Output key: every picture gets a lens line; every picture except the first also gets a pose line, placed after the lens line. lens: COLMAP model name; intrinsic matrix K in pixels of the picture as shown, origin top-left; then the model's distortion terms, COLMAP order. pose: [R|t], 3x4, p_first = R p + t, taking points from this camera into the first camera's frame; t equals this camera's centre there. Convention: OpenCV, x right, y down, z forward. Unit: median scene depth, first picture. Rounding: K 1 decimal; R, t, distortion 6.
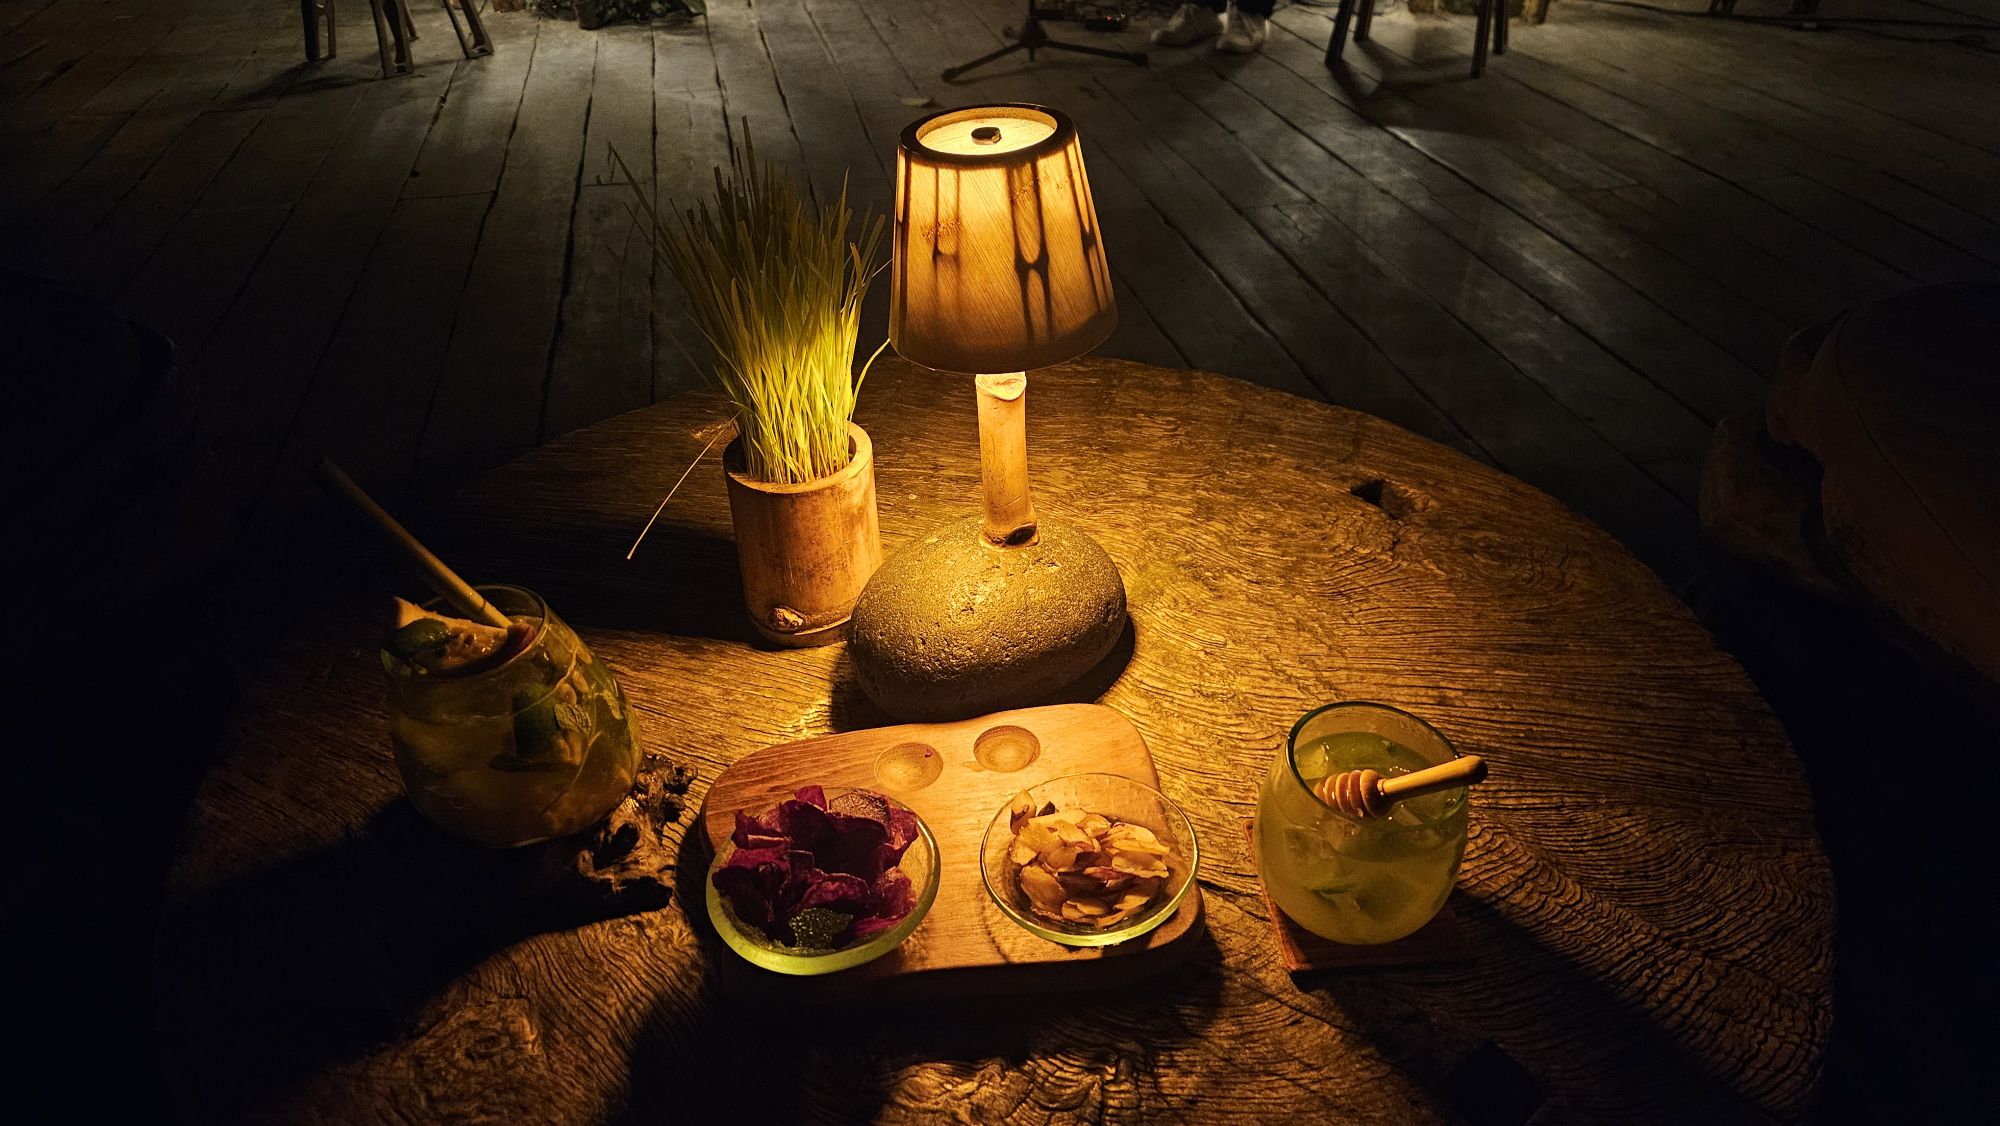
lens RADIAL K [[1340.4, 0, 1007.2], [0, 1340.4, 568.1], [0, 0, 1]] dist [0.070505, -0.069227]
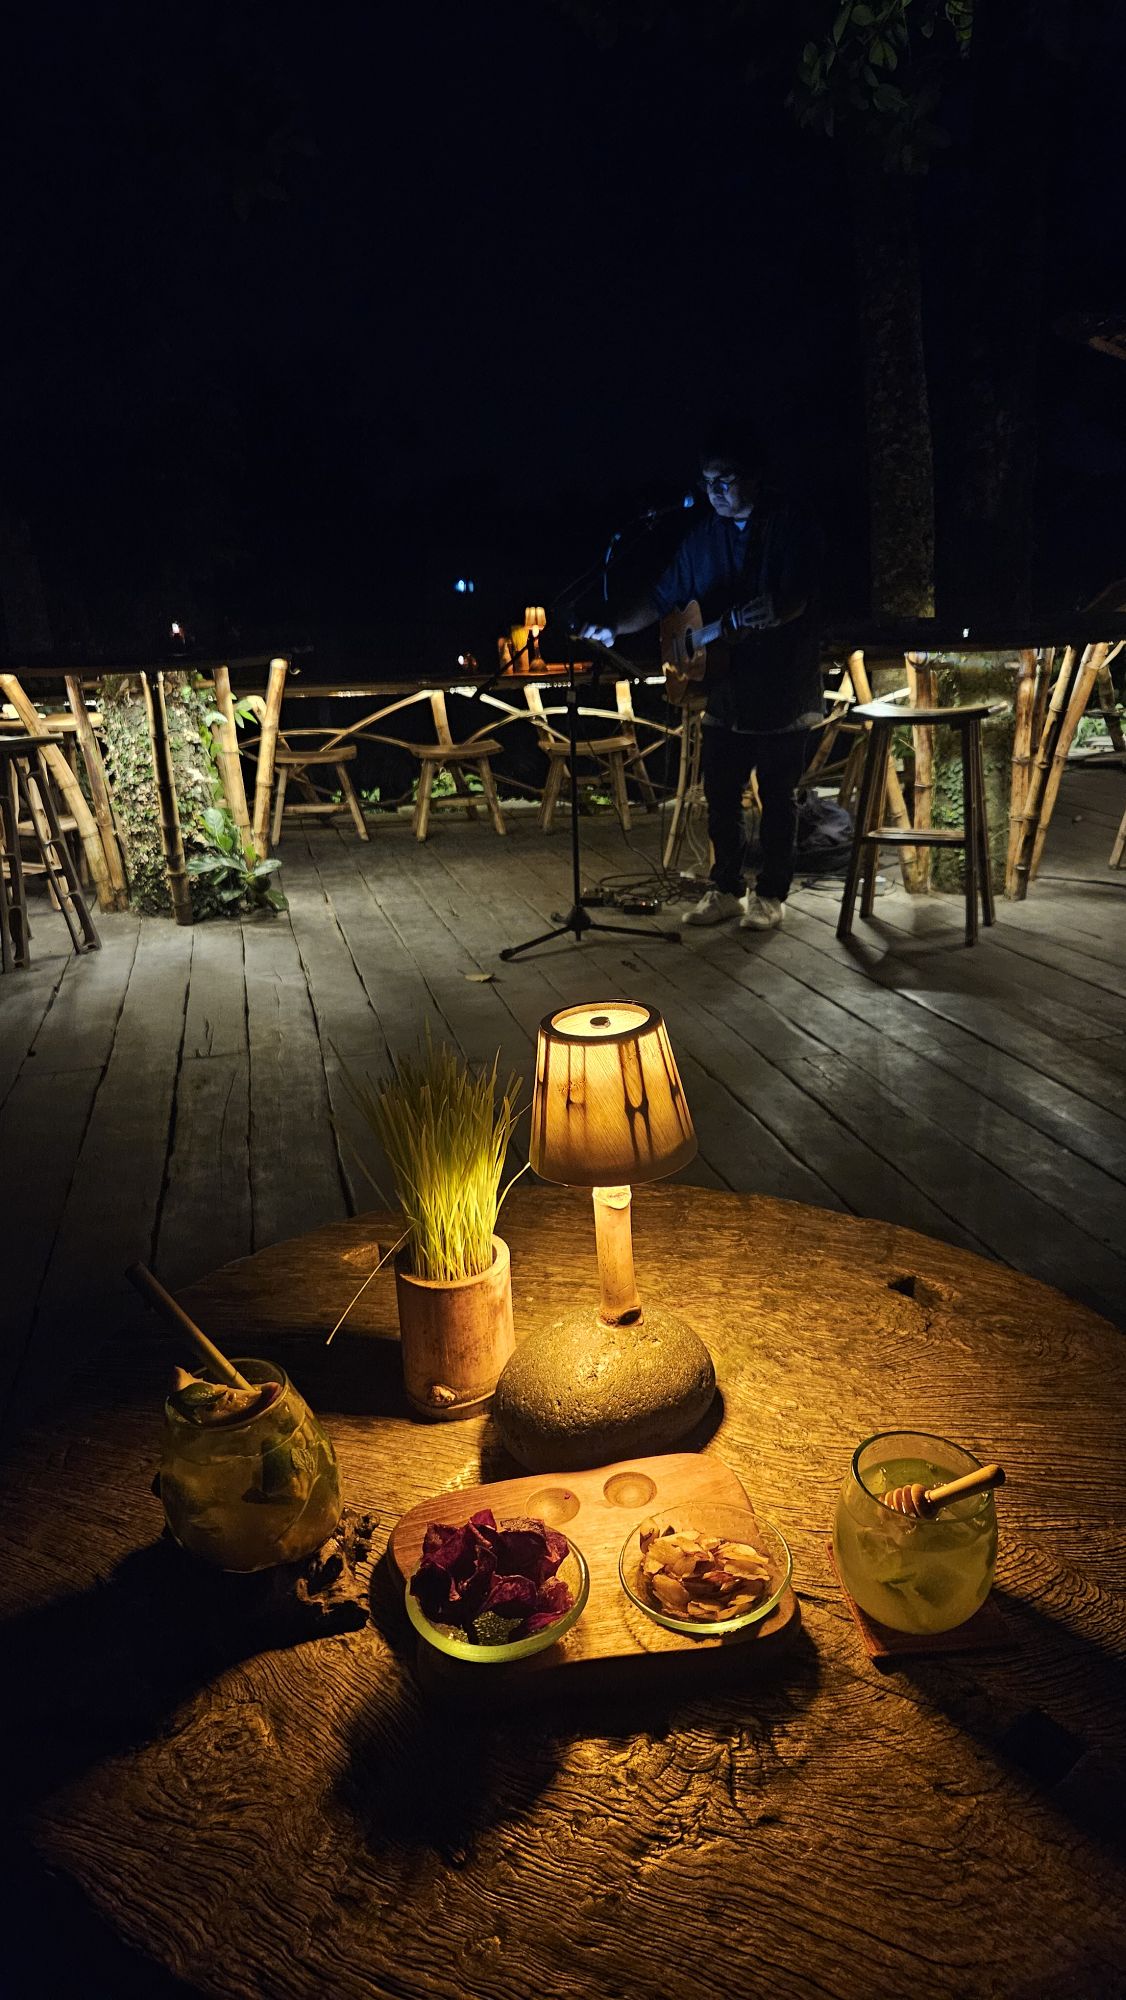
lens RADIAL K [[1340.4, 0, 563.0], [0, 1340.4, 1000.0], [0, 0, 1]] dist [0.070505, -0.069227]
pose [[0.999554, -0.026536, 0.013700, -0.058083], [0.029445, 0.952286, -0.303784, 0.069484], [-0.004985, 0.304052, 0.952642, -0.285244]]
